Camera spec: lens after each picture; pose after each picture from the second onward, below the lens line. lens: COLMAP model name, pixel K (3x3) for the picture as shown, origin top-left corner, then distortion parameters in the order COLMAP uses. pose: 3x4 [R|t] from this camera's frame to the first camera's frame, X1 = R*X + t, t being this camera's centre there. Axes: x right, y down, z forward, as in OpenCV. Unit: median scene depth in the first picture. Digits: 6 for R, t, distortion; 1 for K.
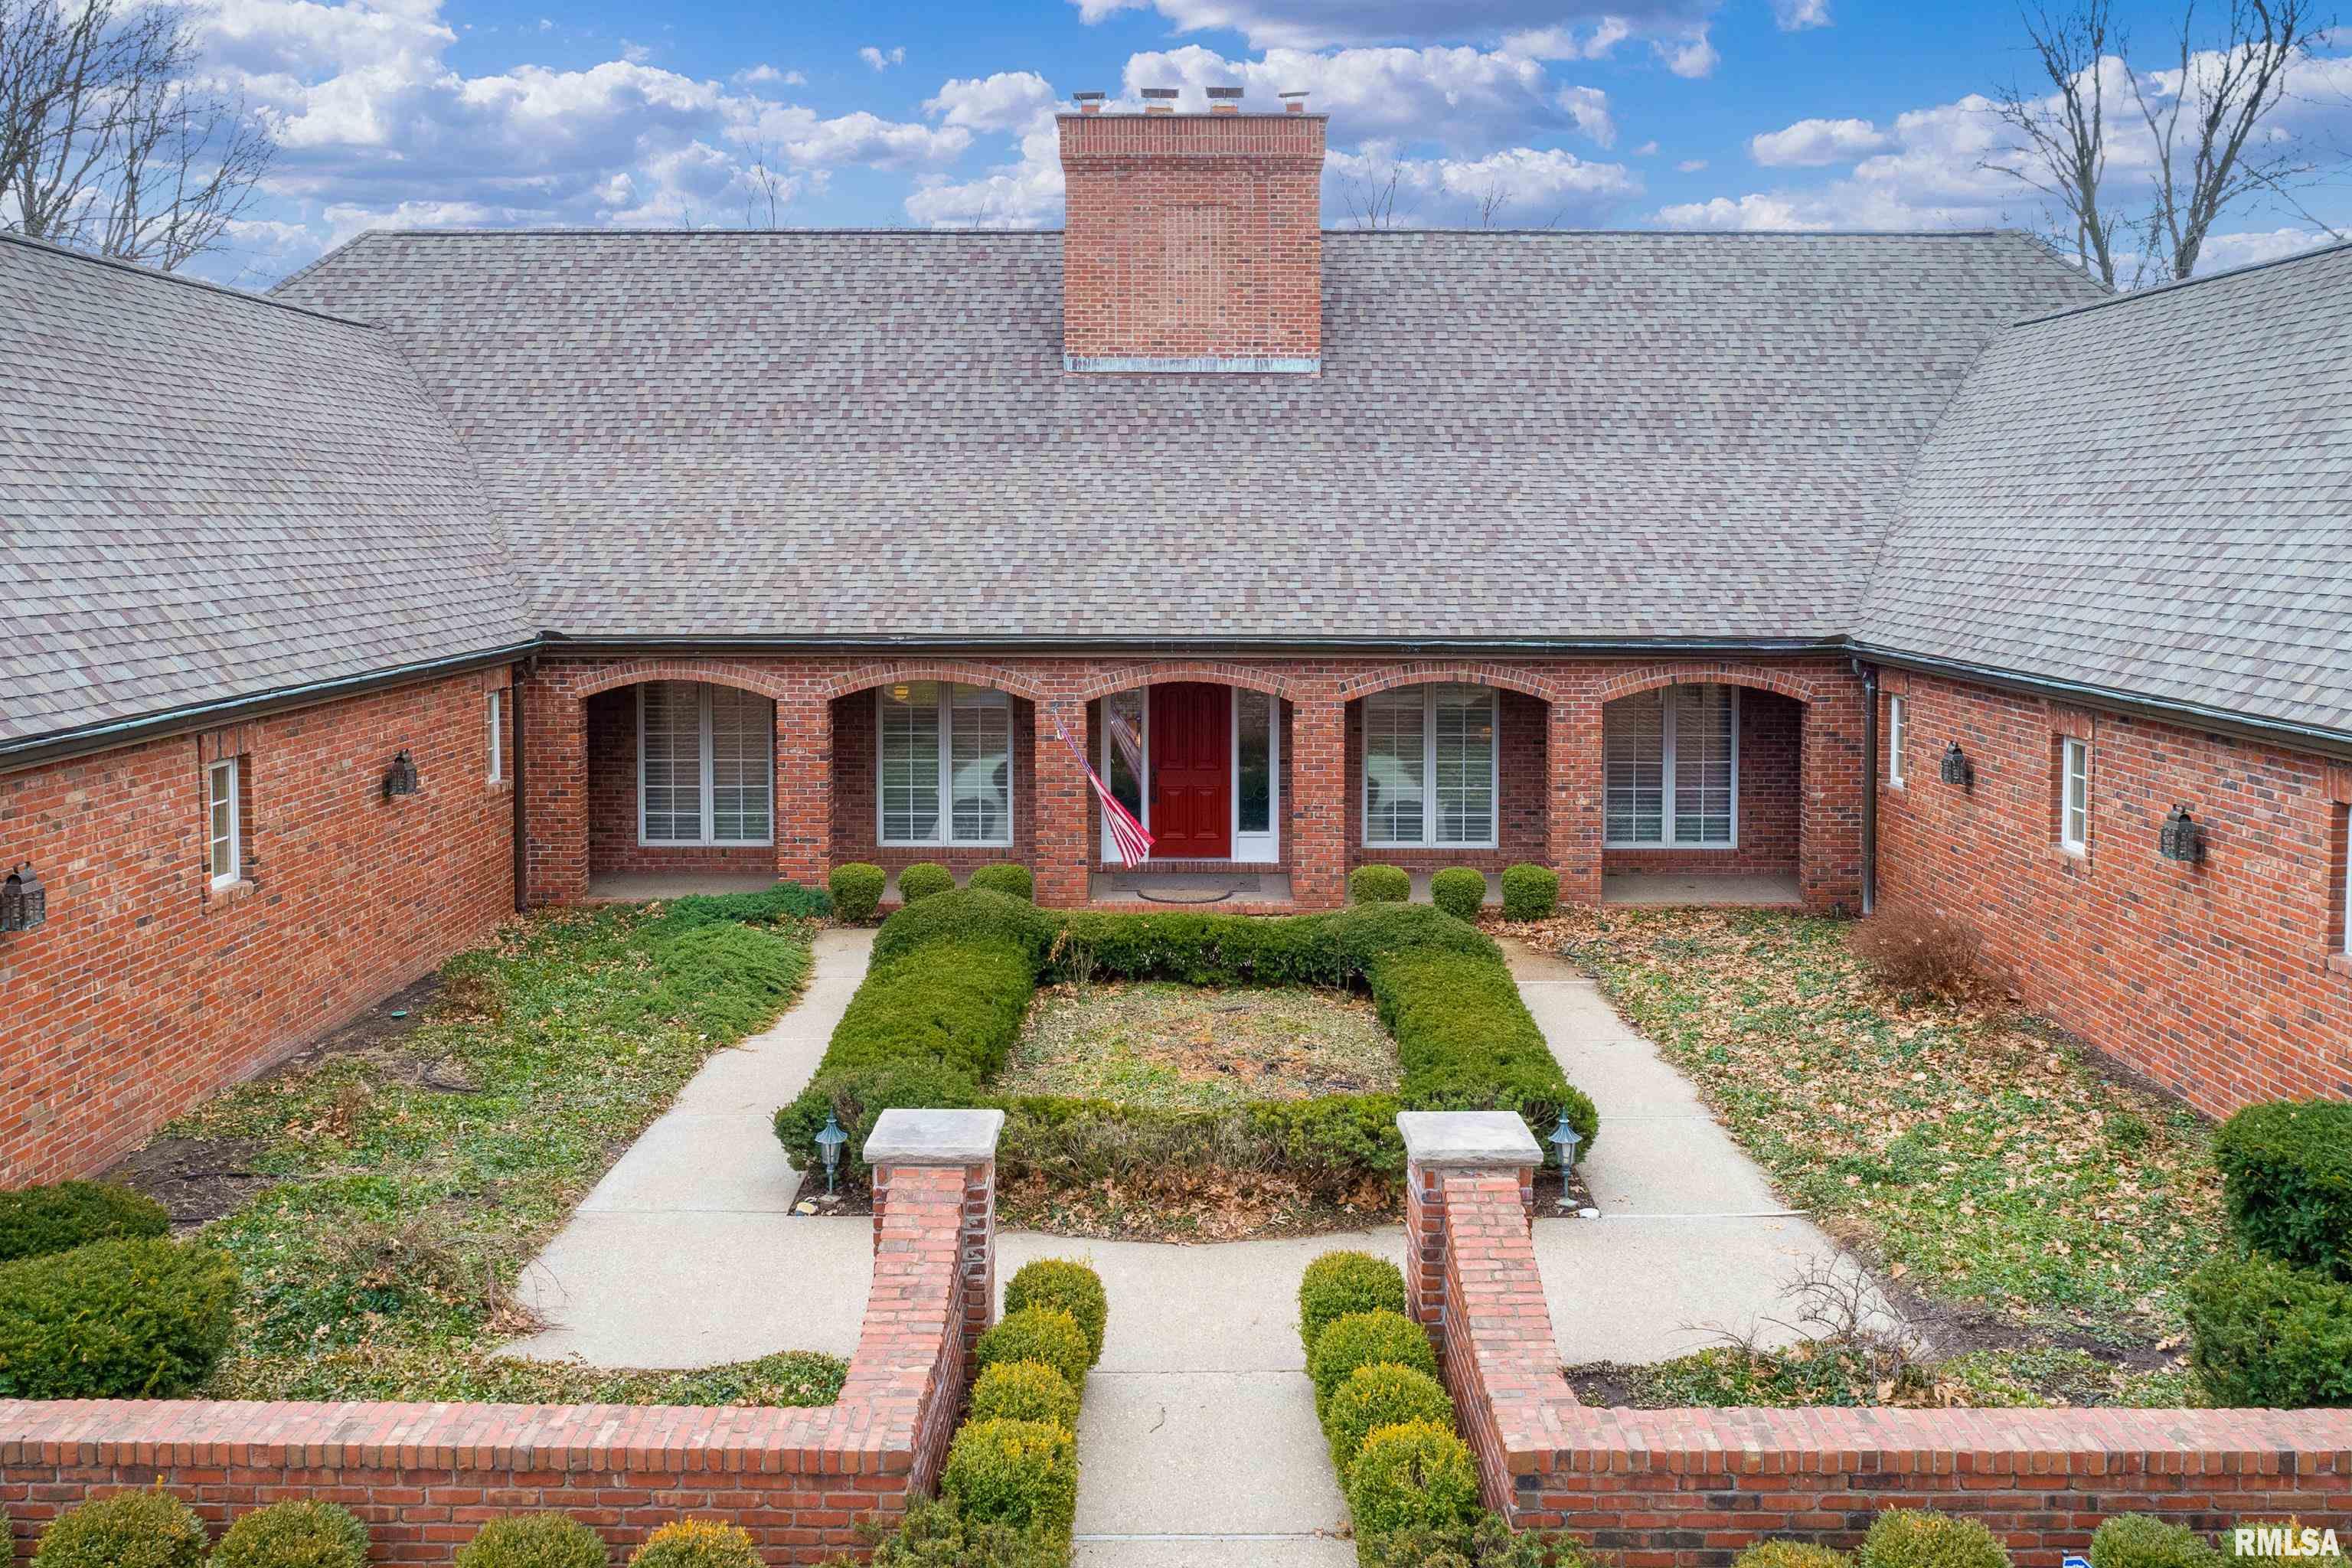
lens RADIAL K [[3704.4, 0, 1178.2], [0, 3704.4, 782.9], [0, 0, 1]] dist [-0.053562, 0.000000]
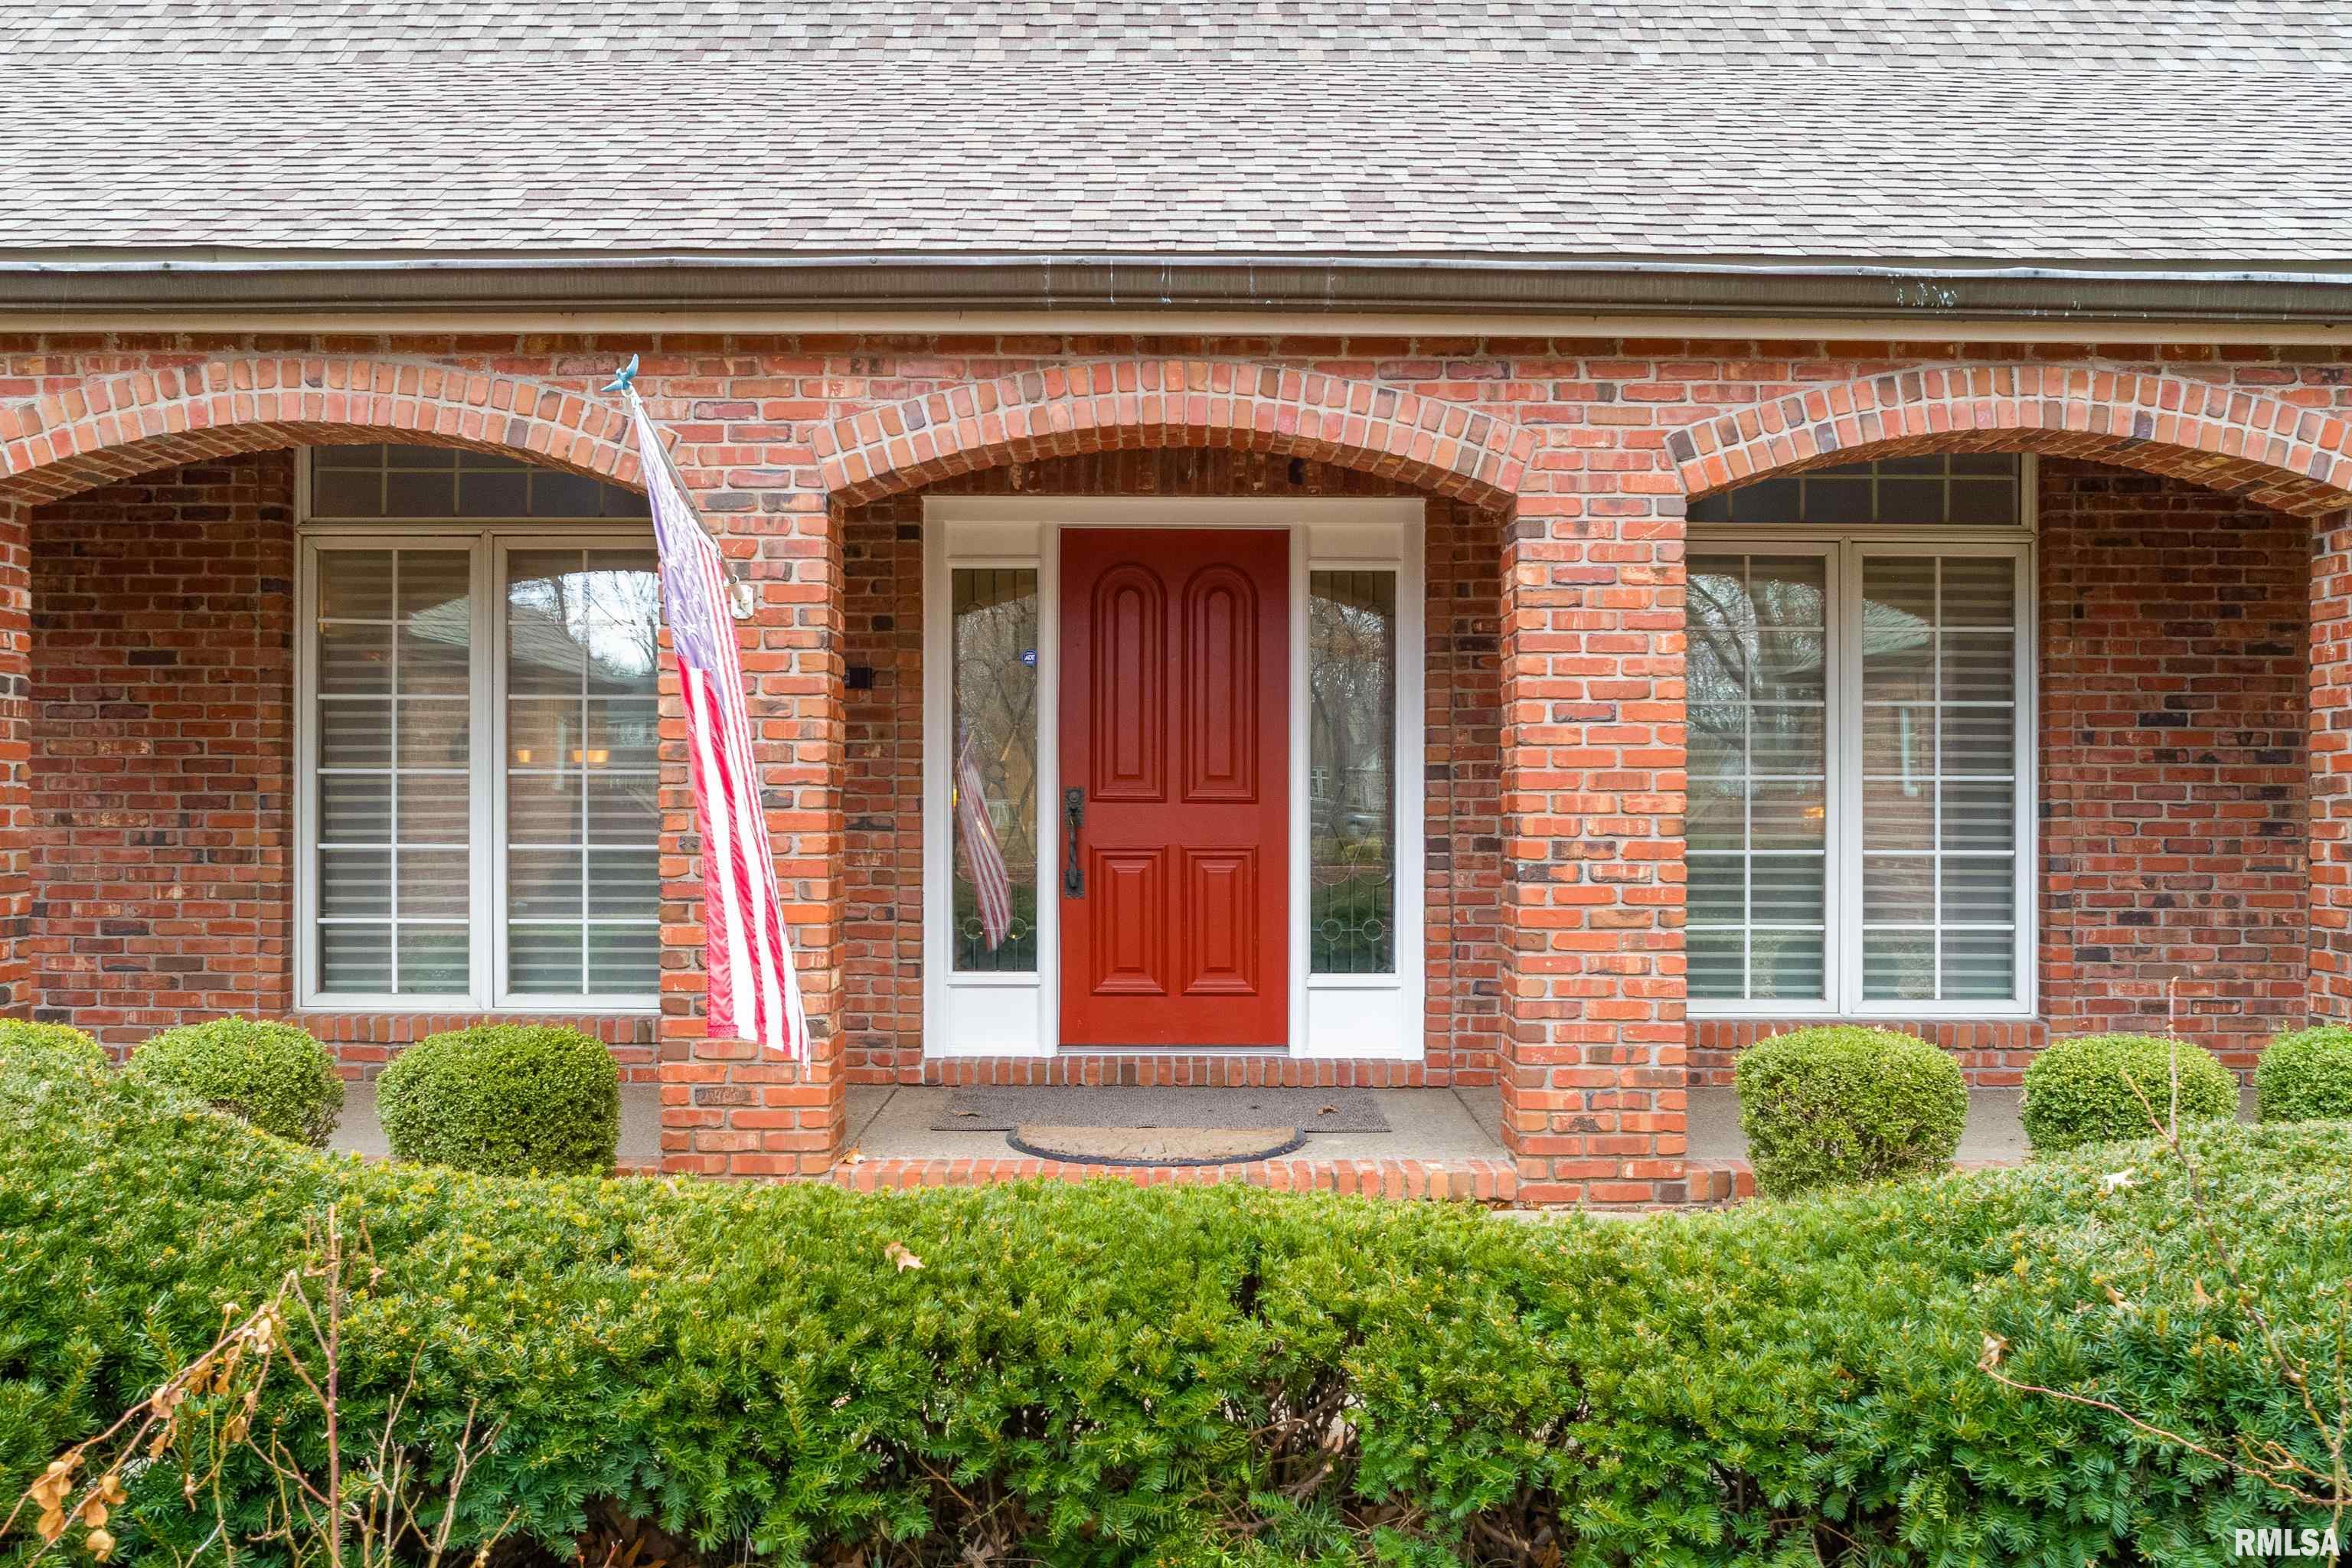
lens RADIAL K [[3704.4, 0, 1170.5], [0, 3704.4, 791.1], [0, 0, 1]] dist [-0.053562, 0.000000]
pose [[0.999997, 0.001152, 0.002003, 0.002261], [-0.000992, 0.996925, -0.078354, 0.024155], [-0.002087, 0.078352, 0.996924, 0.658023]]
